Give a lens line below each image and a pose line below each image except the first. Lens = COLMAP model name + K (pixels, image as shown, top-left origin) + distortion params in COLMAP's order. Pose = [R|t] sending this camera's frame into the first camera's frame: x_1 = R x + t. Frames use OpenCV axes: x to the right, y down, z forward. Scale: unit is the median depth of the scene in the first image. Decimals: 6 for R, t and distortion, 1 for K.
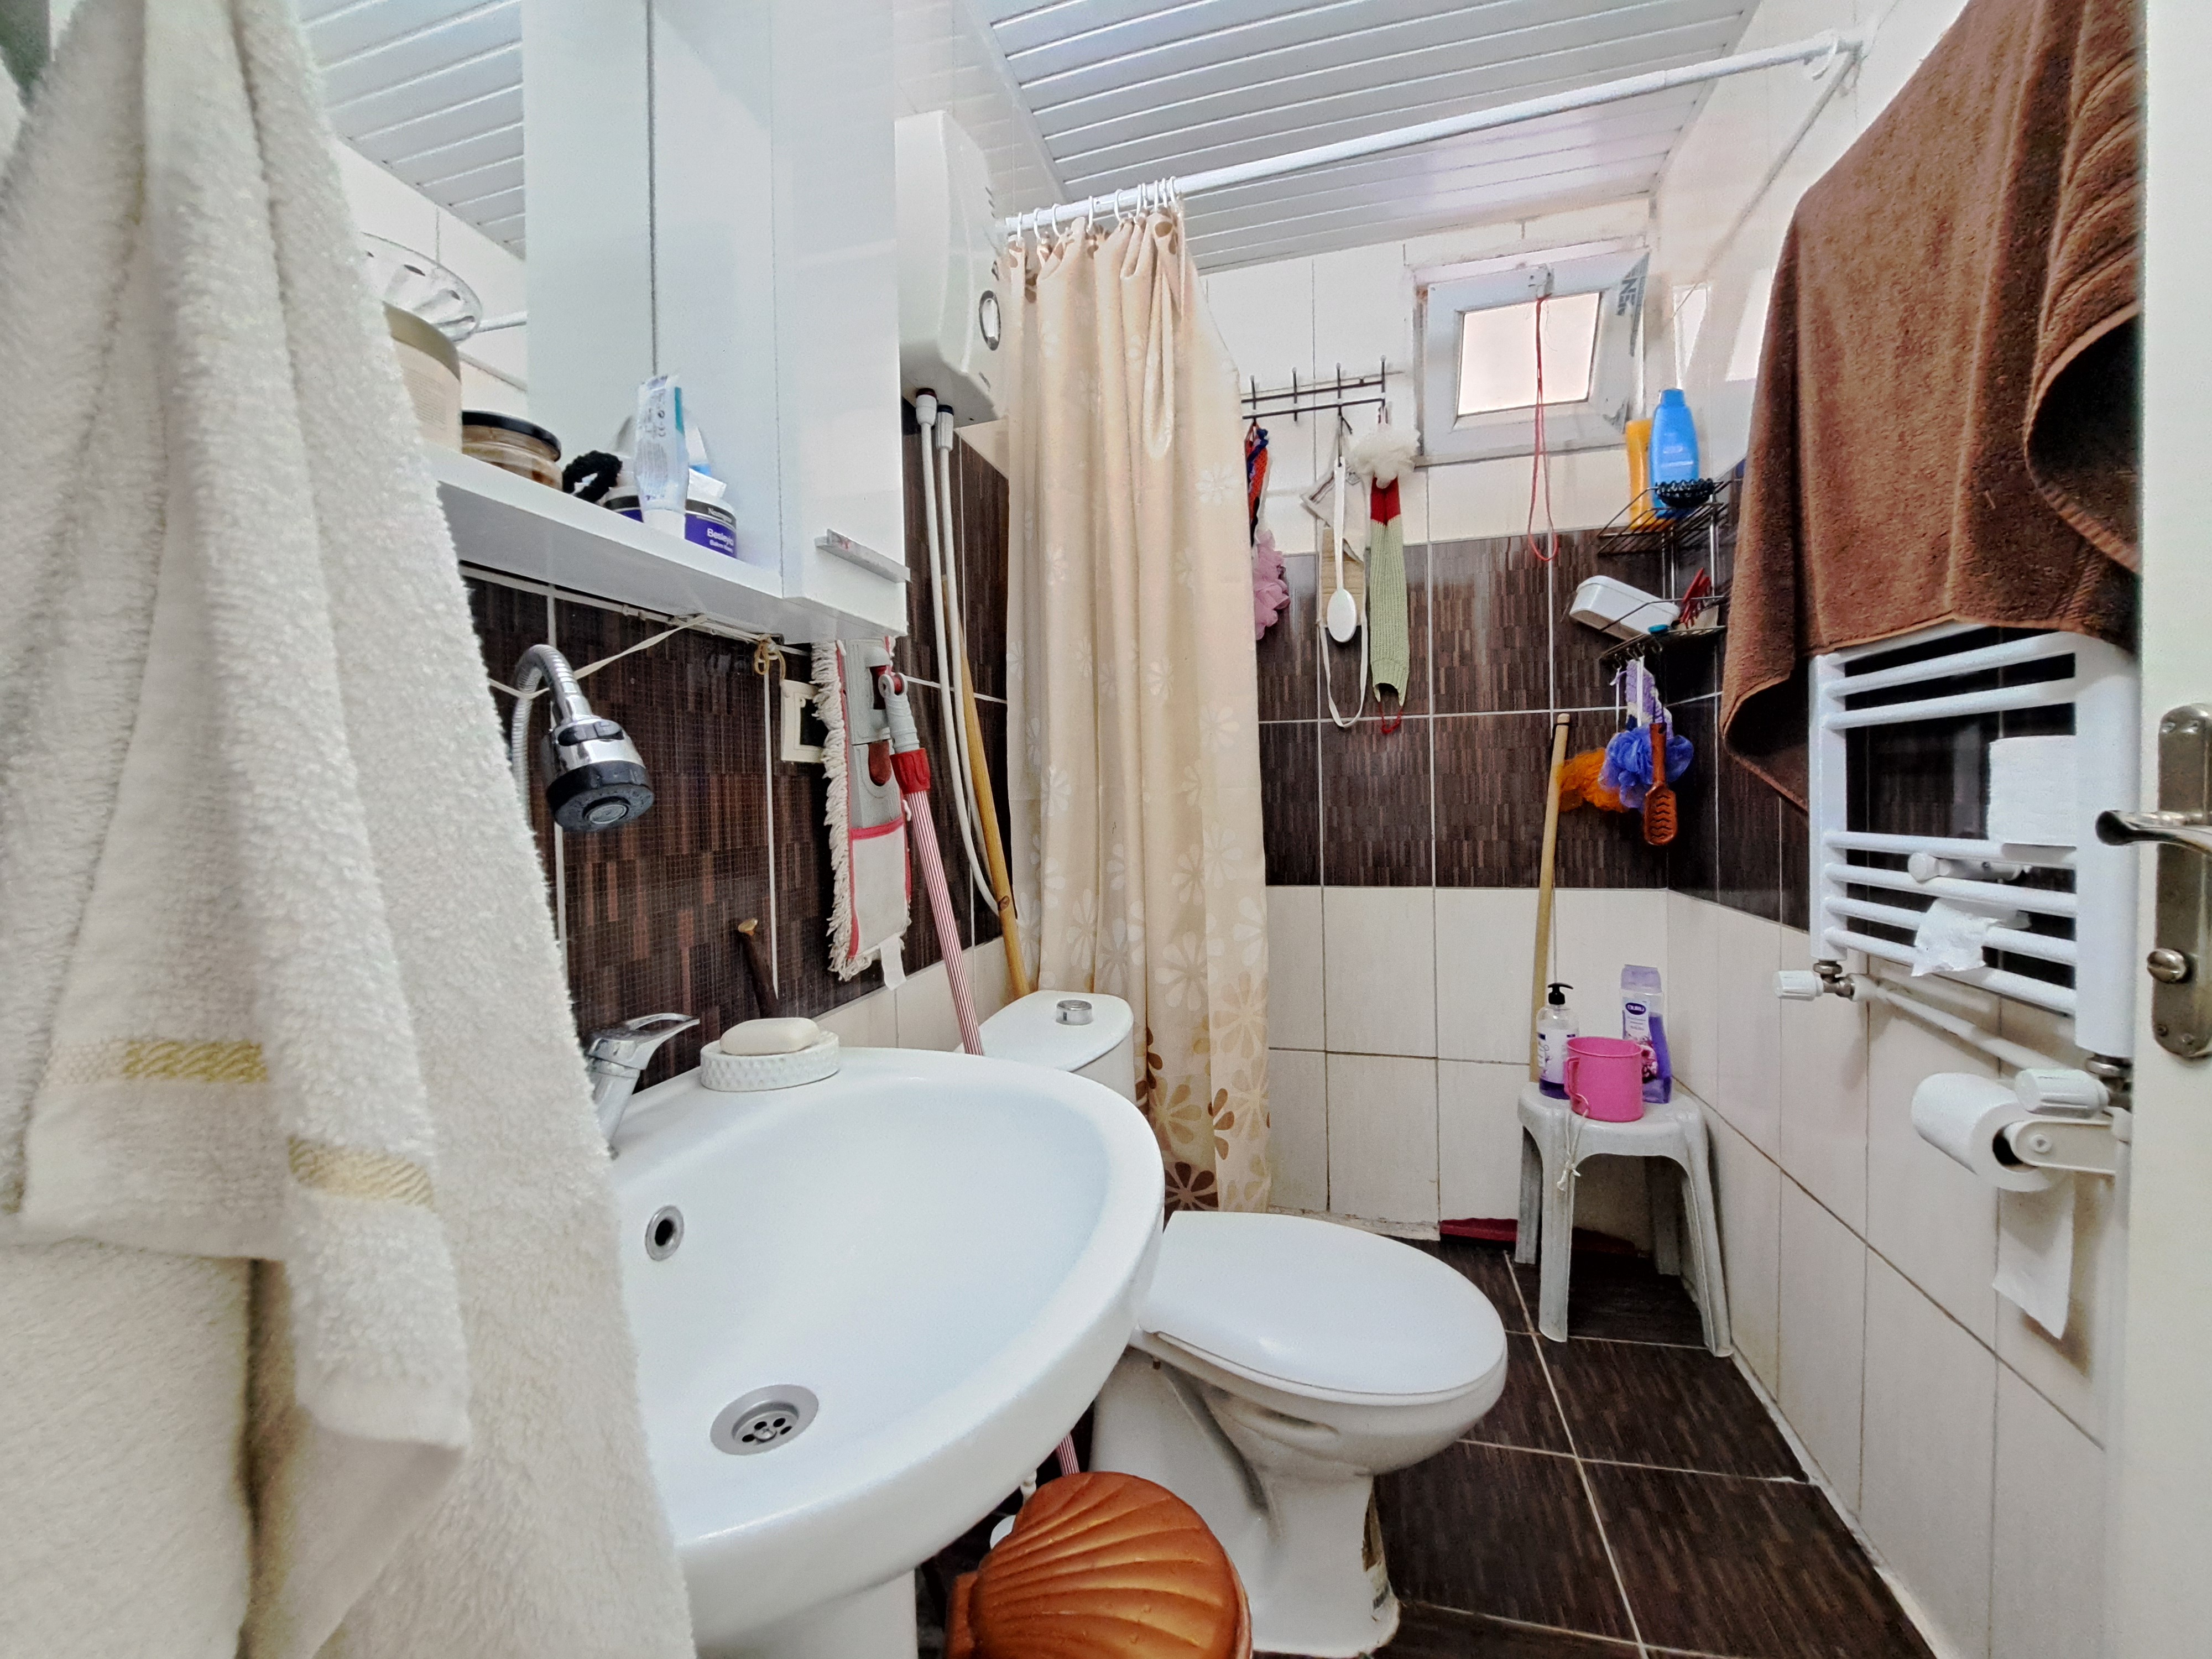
lens RADIAL K [[888.8, 0, 1082.3], [0, 888.8, 808.3], [0, 0, 1]] dist [-0.013256, -0.001095]
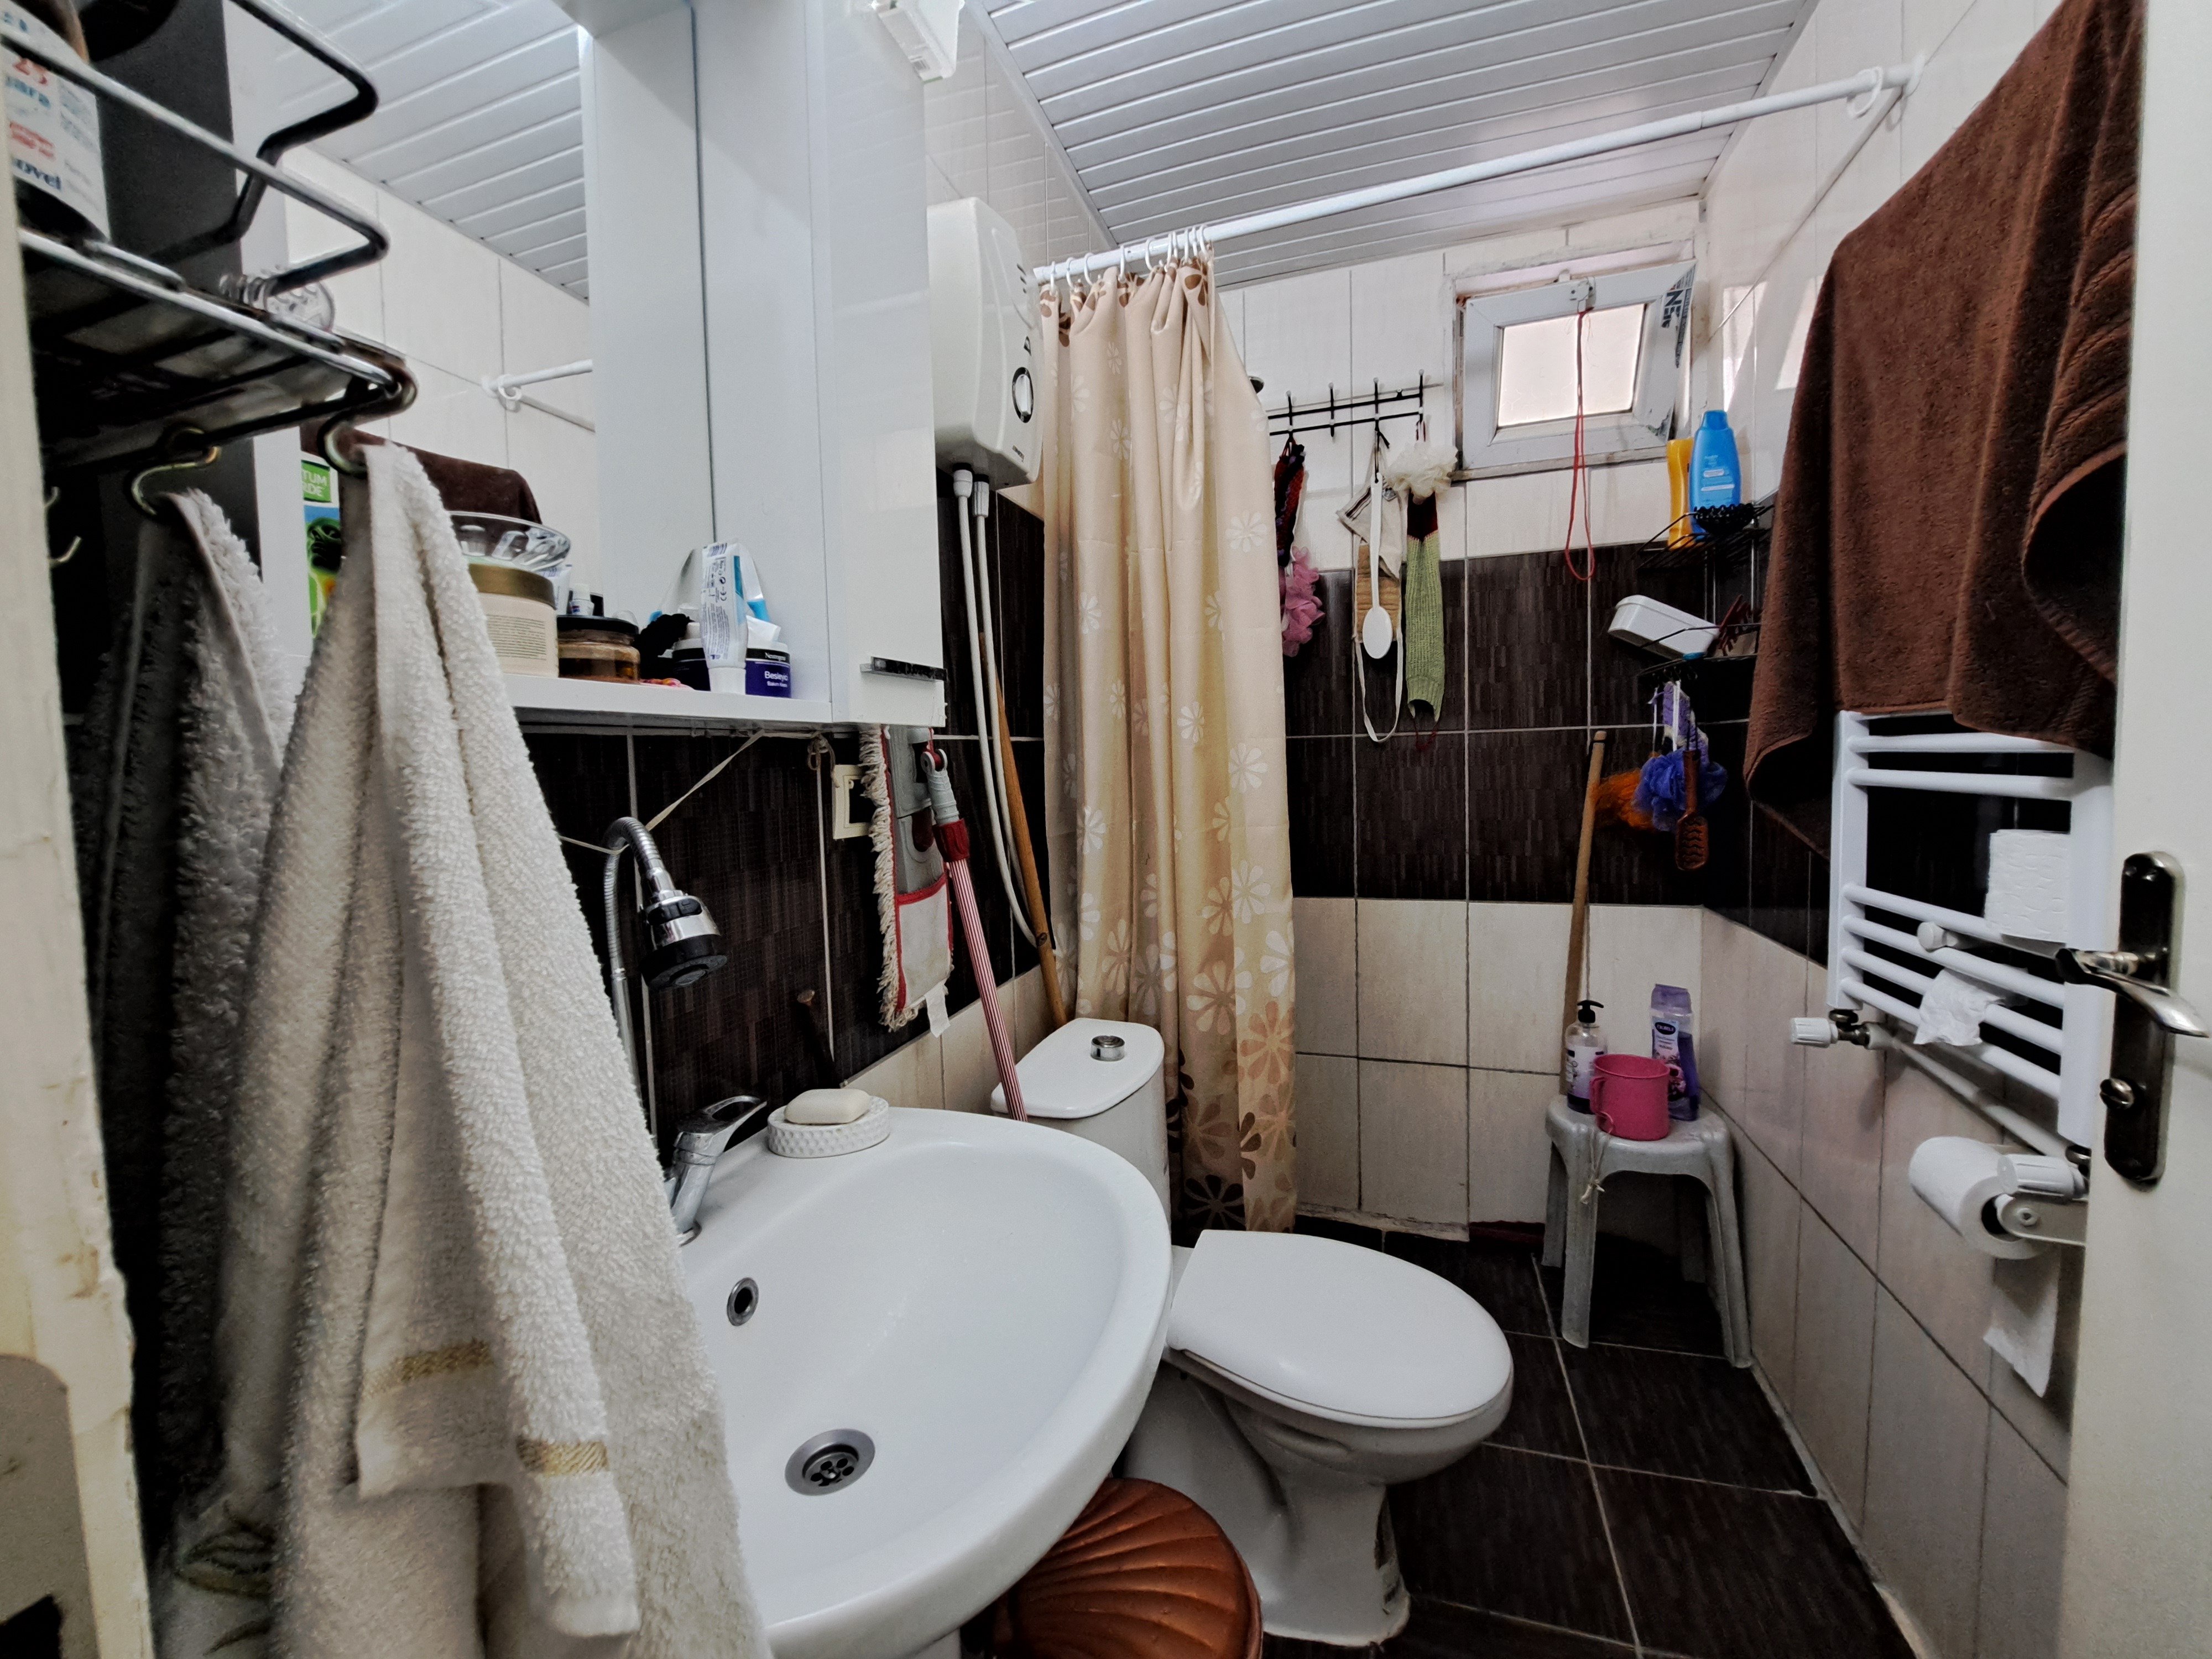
lens RADIAL K [[888.8, 0, 1081.7], [0, 888.8, 807.5], [0, 0, 1]] dist [-0.013256, -0.001095]
pose [[0.998524, -0.003839, -0.054176, 0.023728], [0.006047, 0.999156, 0.040638, -0.127766], [0.053975, -0.040906, 0.997704, -0.067211]]
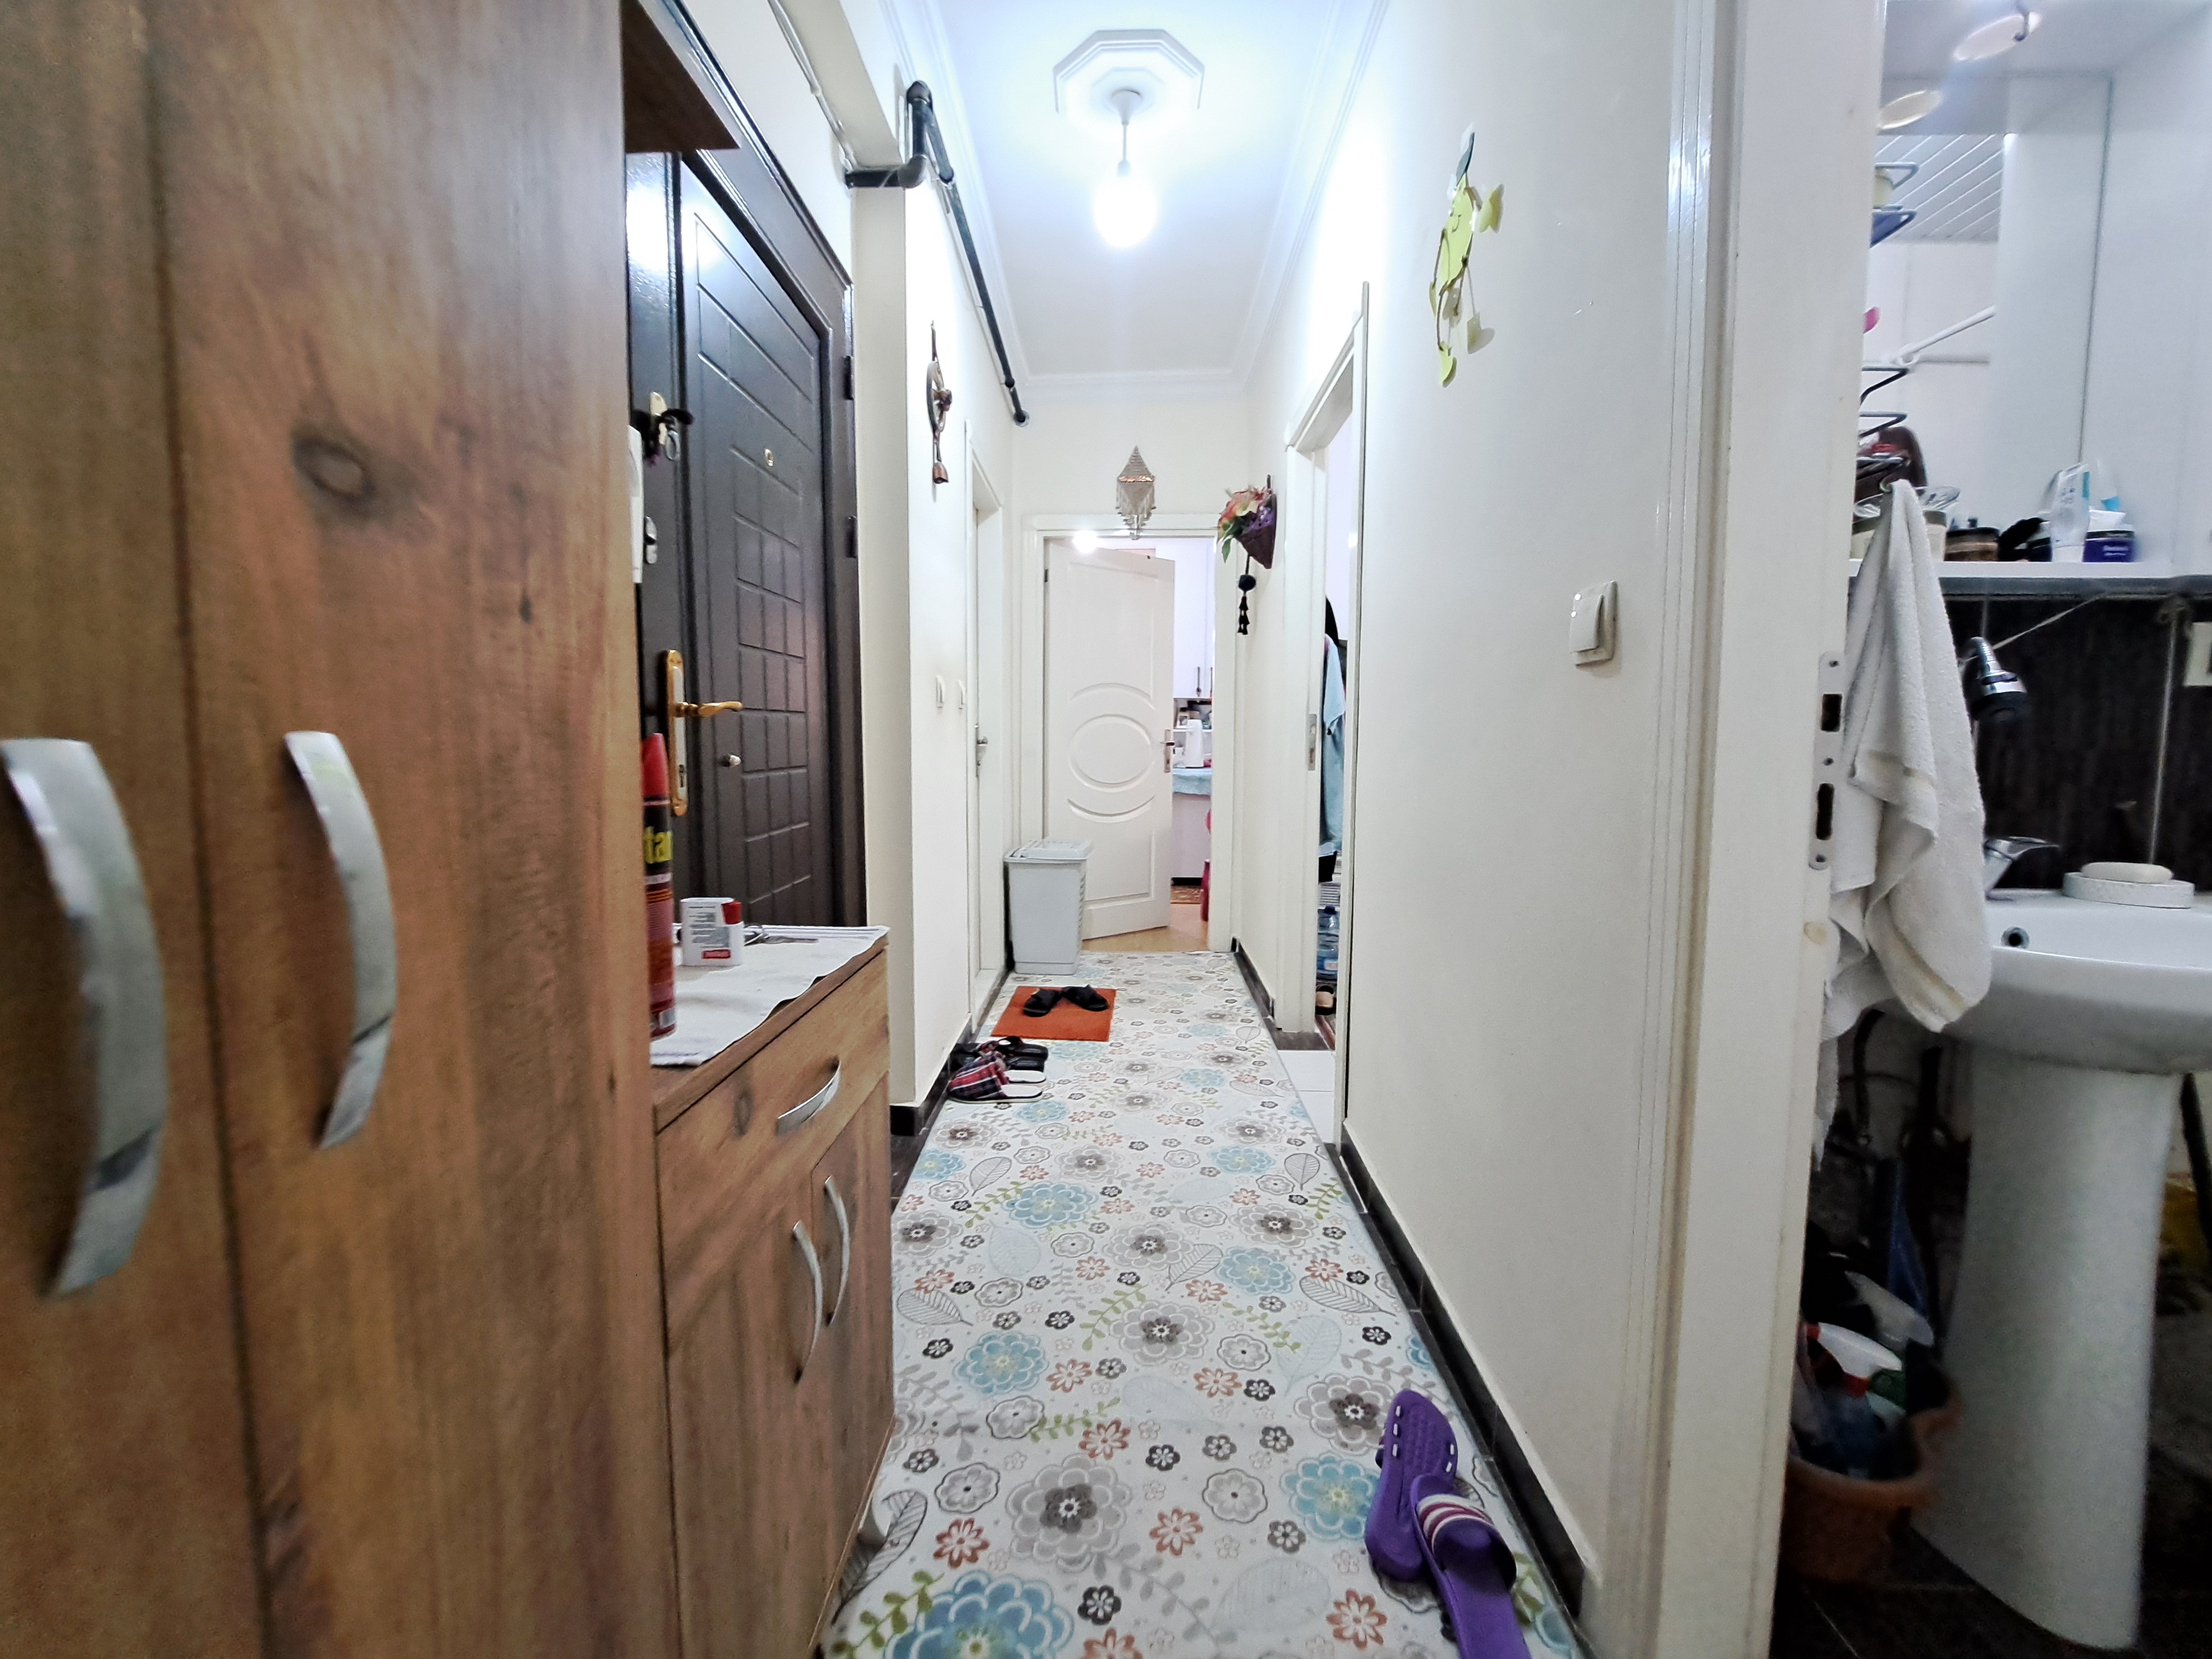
lens RADIAL K [[888.8, 0, 1077.9], [0, 888.8, 829.8], [0, 0, 1]] dist [-0.013256, -0.001095]
pose [[0.235618, 0.111215, -0.965461, 0.508554], [-0.016657, 0.993747, 0.110409, 0.042311], [0.971703, -0.009933, 0.235997, -0.847306]]
